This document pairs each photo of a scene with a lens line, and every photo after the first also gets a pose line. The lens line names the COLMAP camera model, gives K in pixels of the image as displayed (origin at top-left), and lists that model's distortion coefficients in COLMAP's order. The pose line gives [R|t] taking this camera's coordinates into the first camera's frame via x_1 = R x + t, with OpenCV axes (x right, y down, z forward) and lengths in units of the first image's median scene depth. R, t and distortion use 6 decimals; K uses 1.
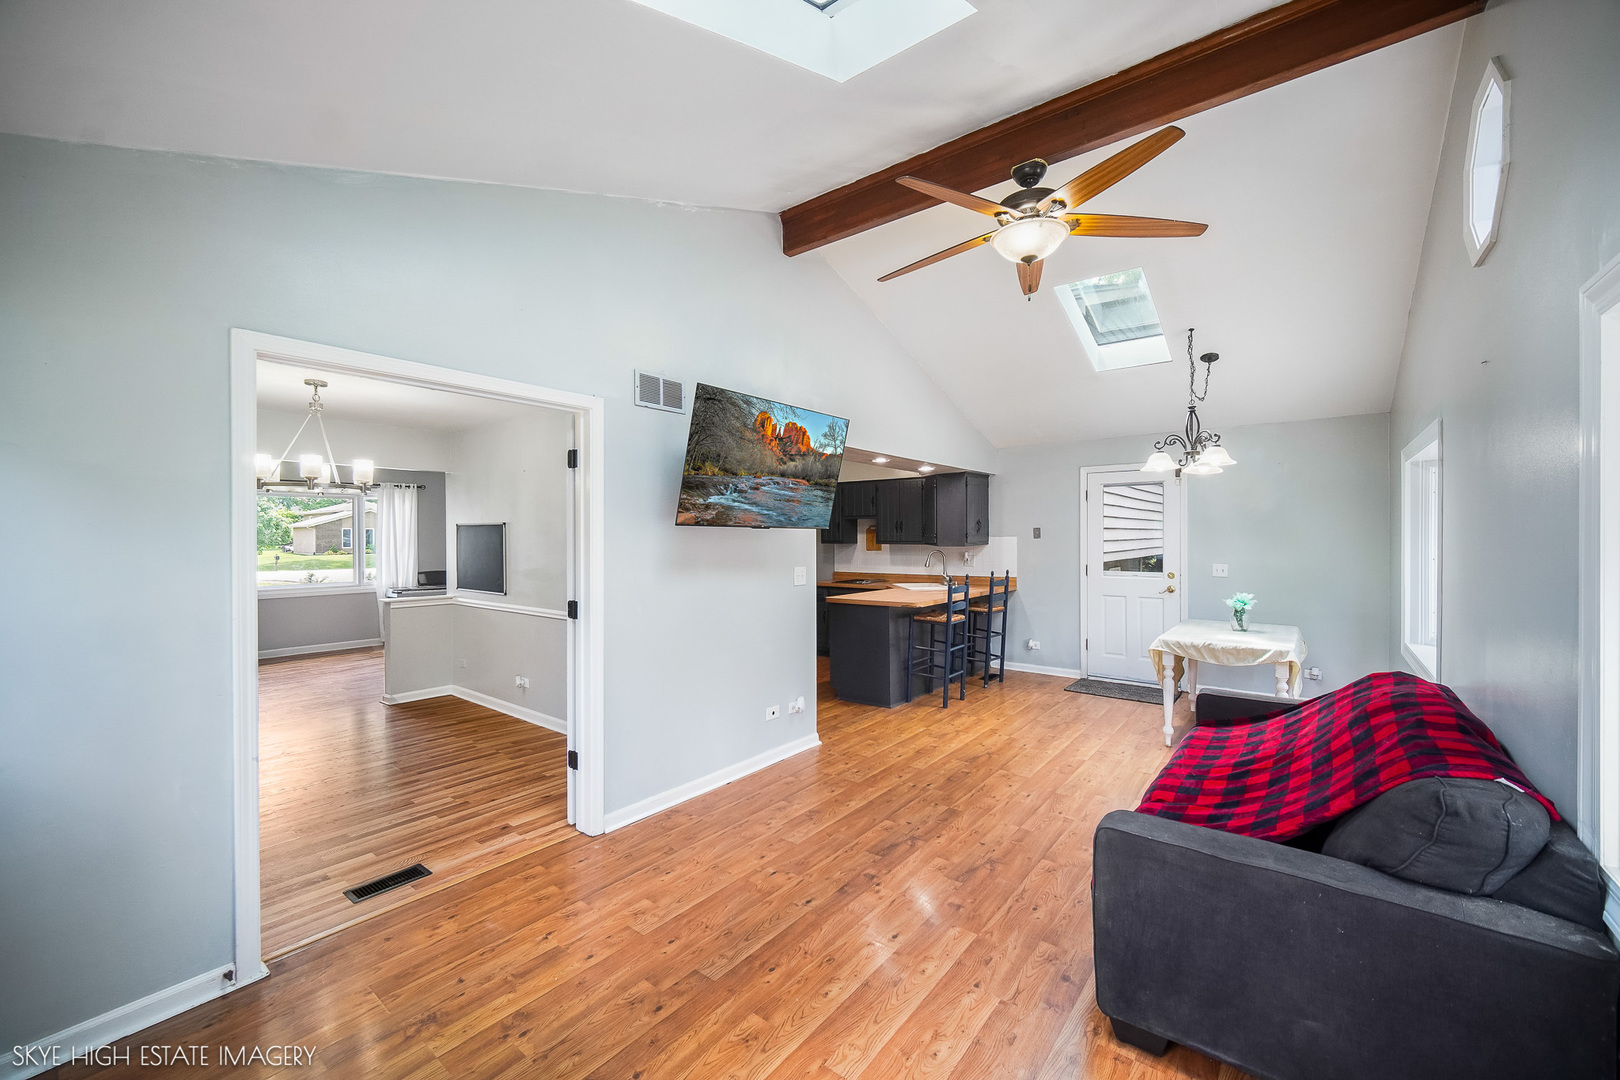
lens RADIAL K [[643.5, 0, 805.3], [0, 643.5, 538.3], [0, 0, 1]] dist [-0.000742, 0.000219]
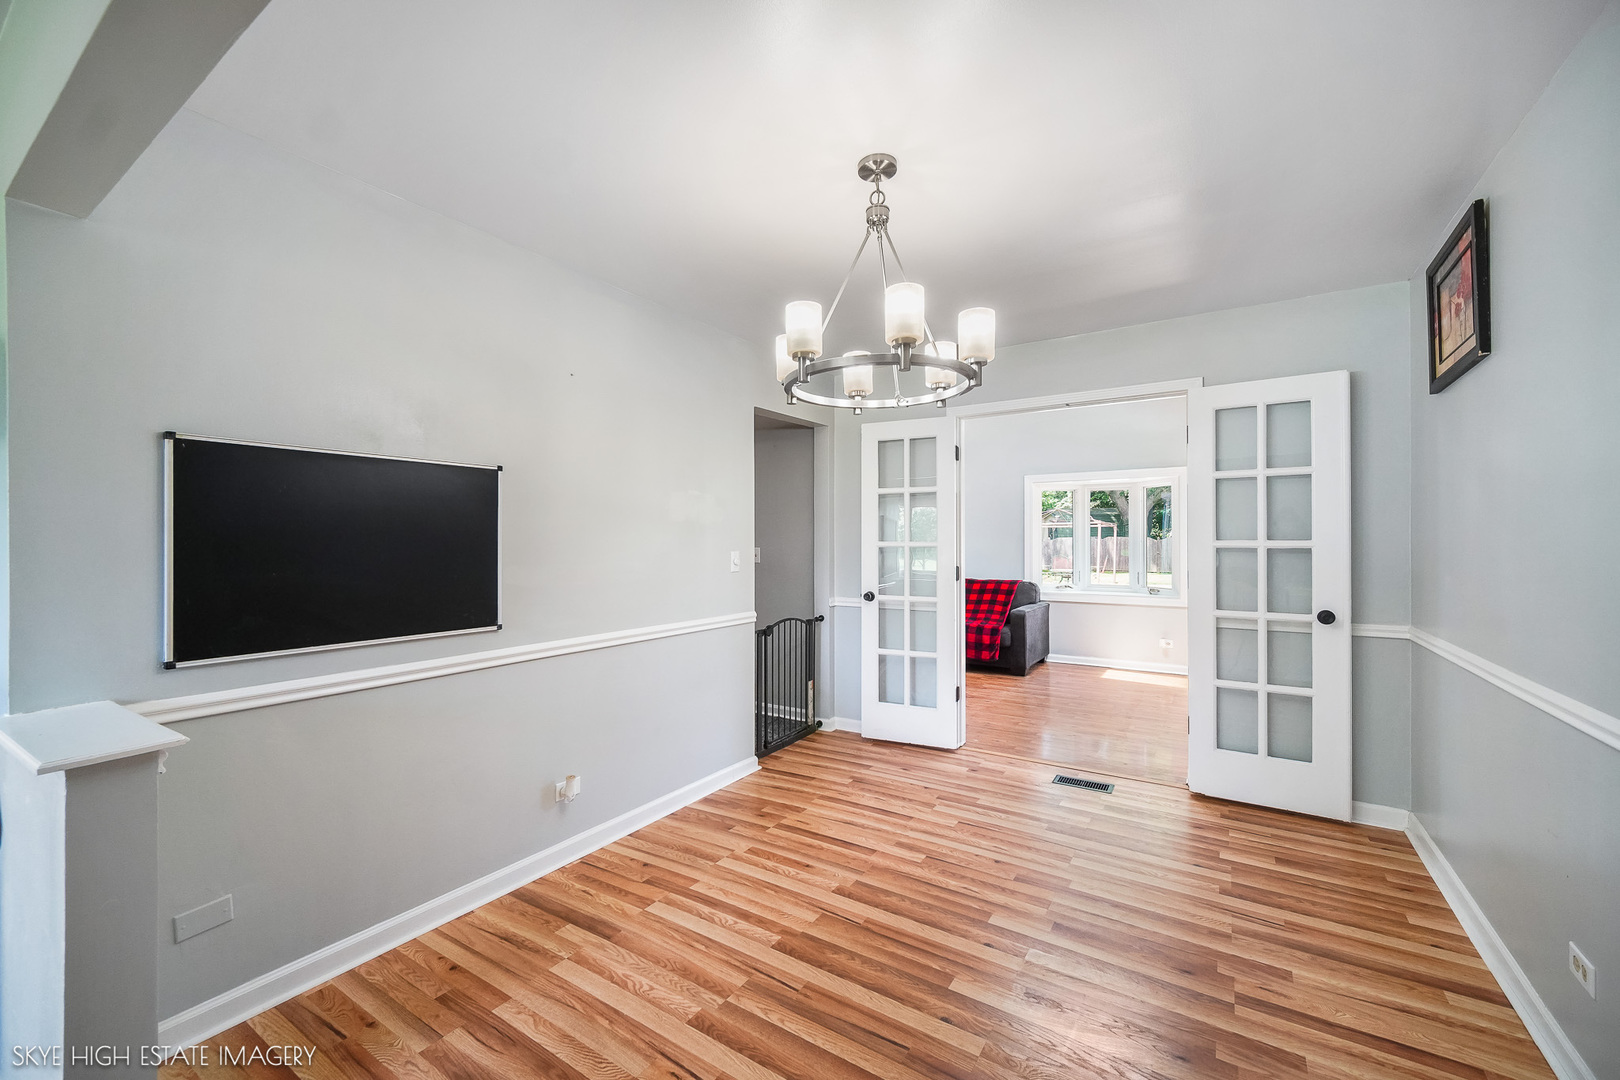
lens RADIAL K [[643.5, 0, 809.3], [0, 643.5, 540.6], [0, 0, 1]] dist [-0.000742, 0.000219]
pose [[-0.097867, 0.004941, 0.995187, -1.246922], [0.009556, 0.999946, -0.004024, 0.042485], [-0.995154, 0.009116, -0.097909, 1.116268]]
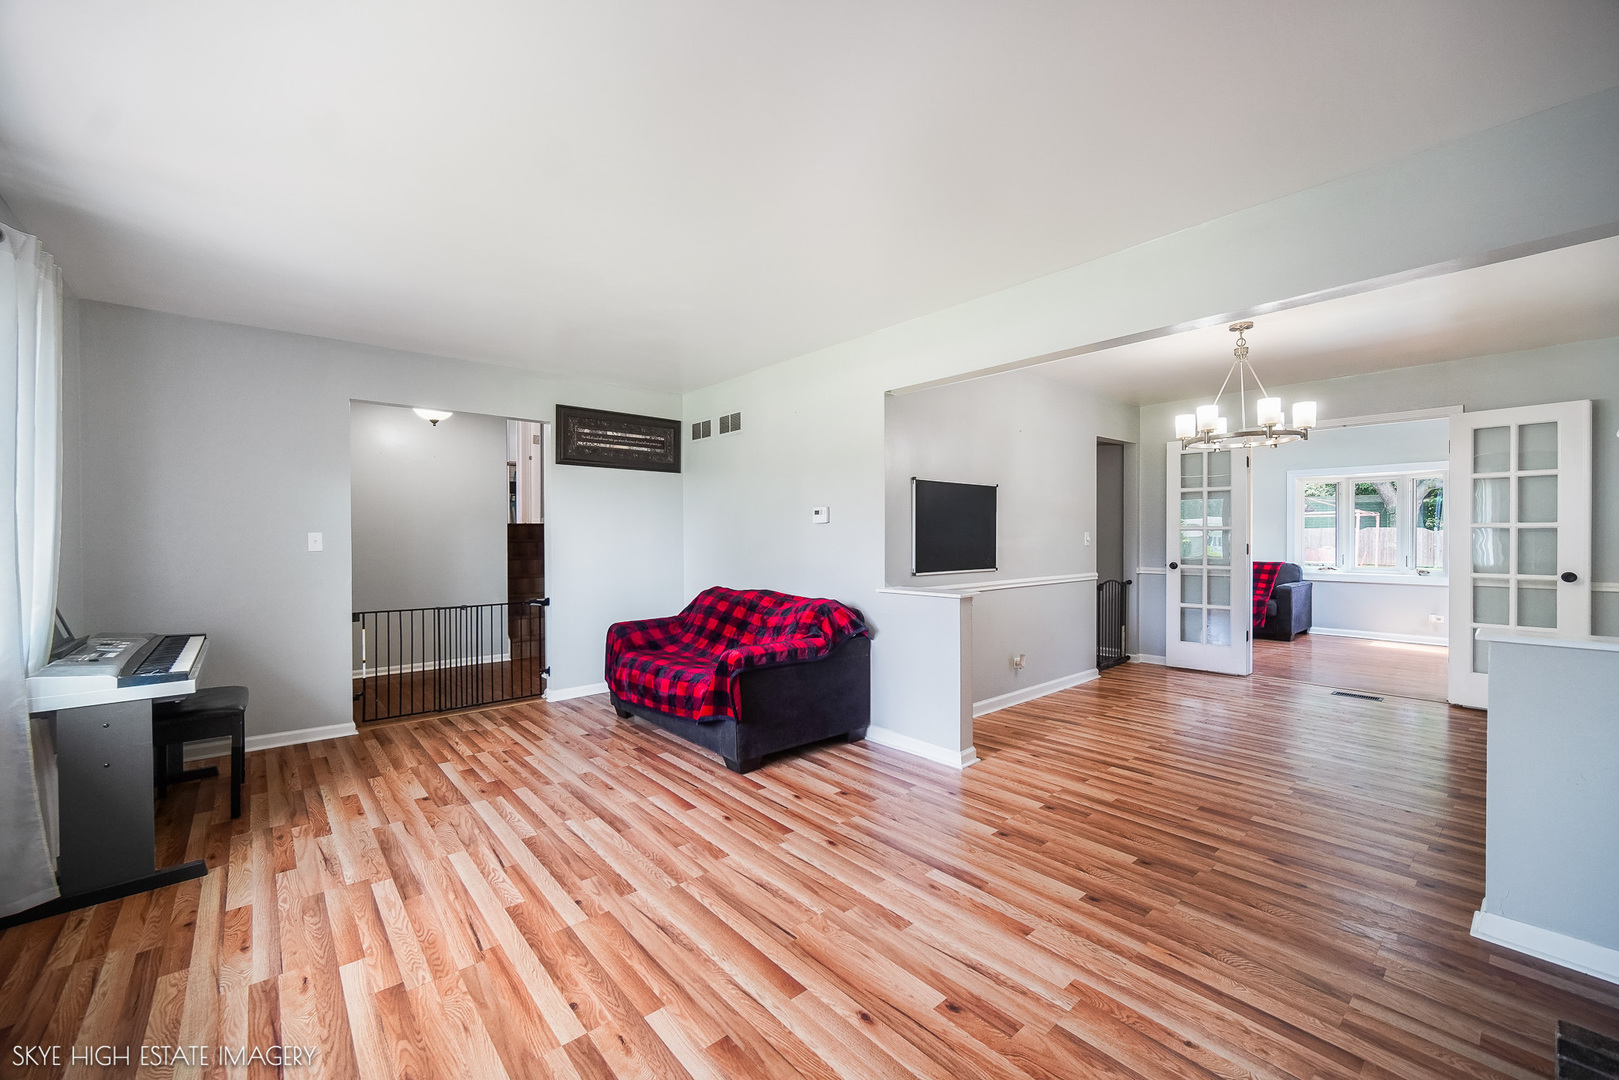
lens RADIAL K [[643.2, 0, 810.4], [0, 643.2, 538.7], [0, 0, 1]] dist [-0.000742, 0.000219]
pose [[0.177861, -0.002578, 0.984052, -1.791762], [0.008246, 0.999965, 0.001129, 0.059661], [-0.984021, 0.007913, 0.177876, 1.462061]]
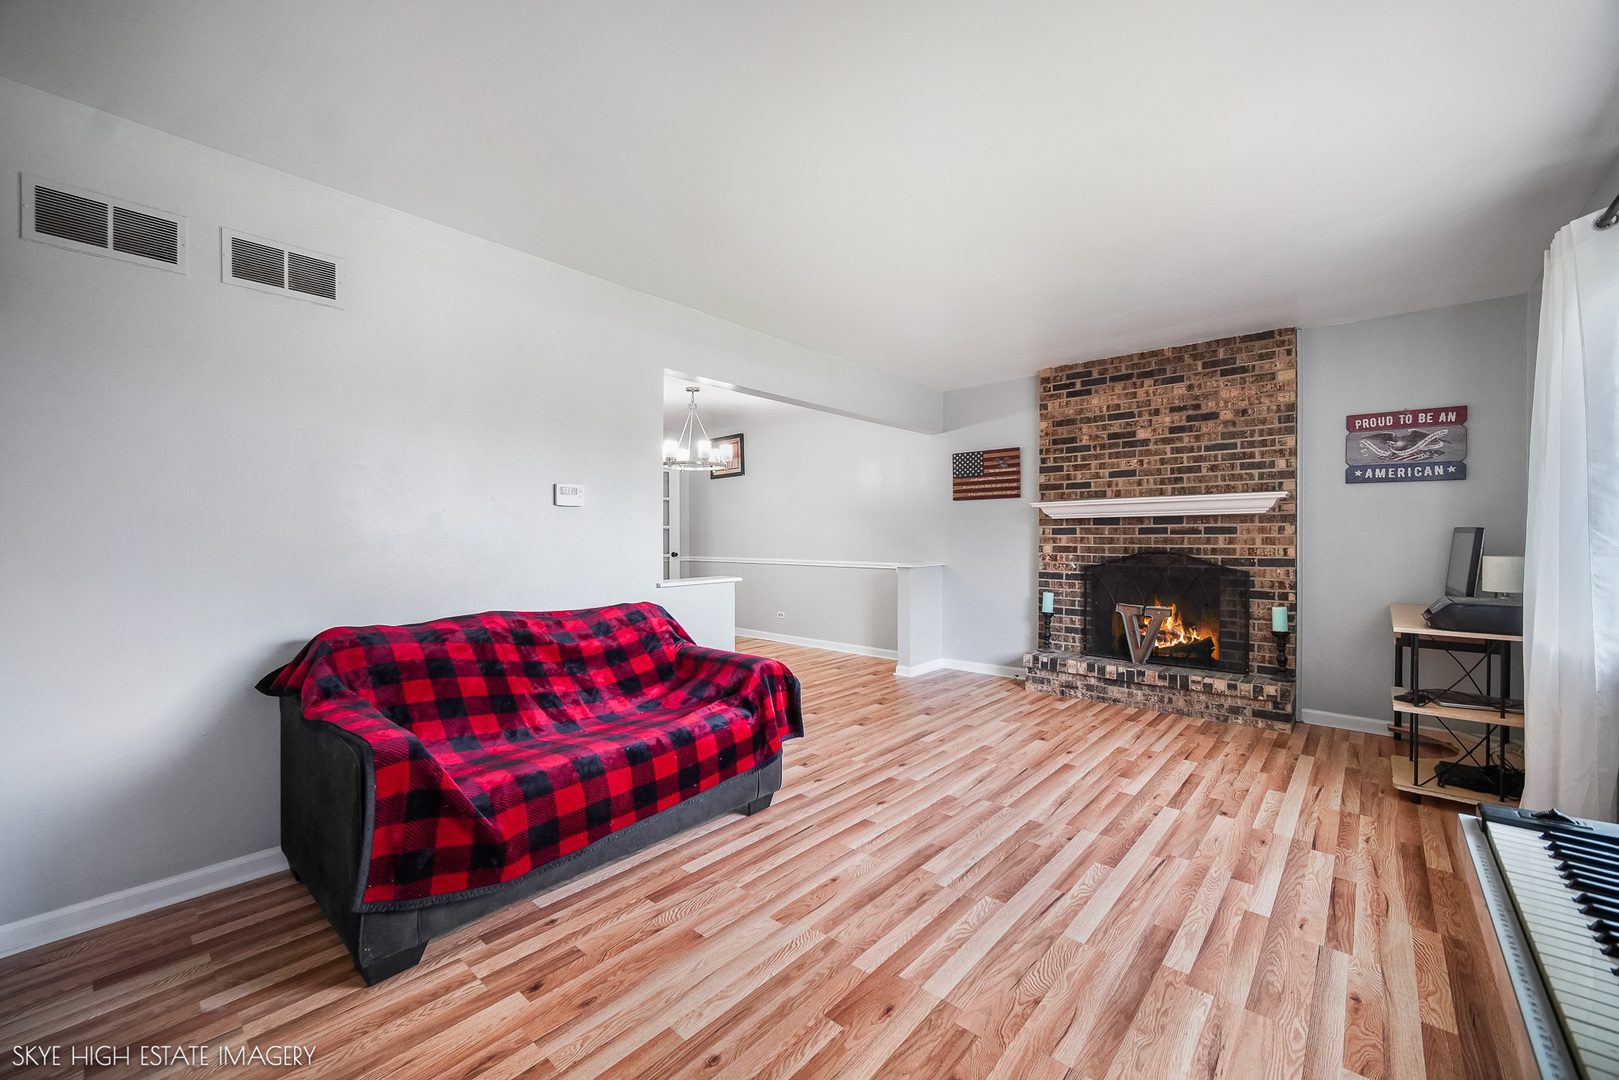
lens RADIAL K [[643.2, 0, 805.2], [0, 643.2, 535.6], [0, 0, 1]] dist [-0.000742, 0.000219]
pose [[-0.998835, 0.003208, 0.048157, -1.069336], [0.003425, 0.999984, 0.004418, 0.068373], [-0.048142, 0.004578, -0.998830, 2.385606]]
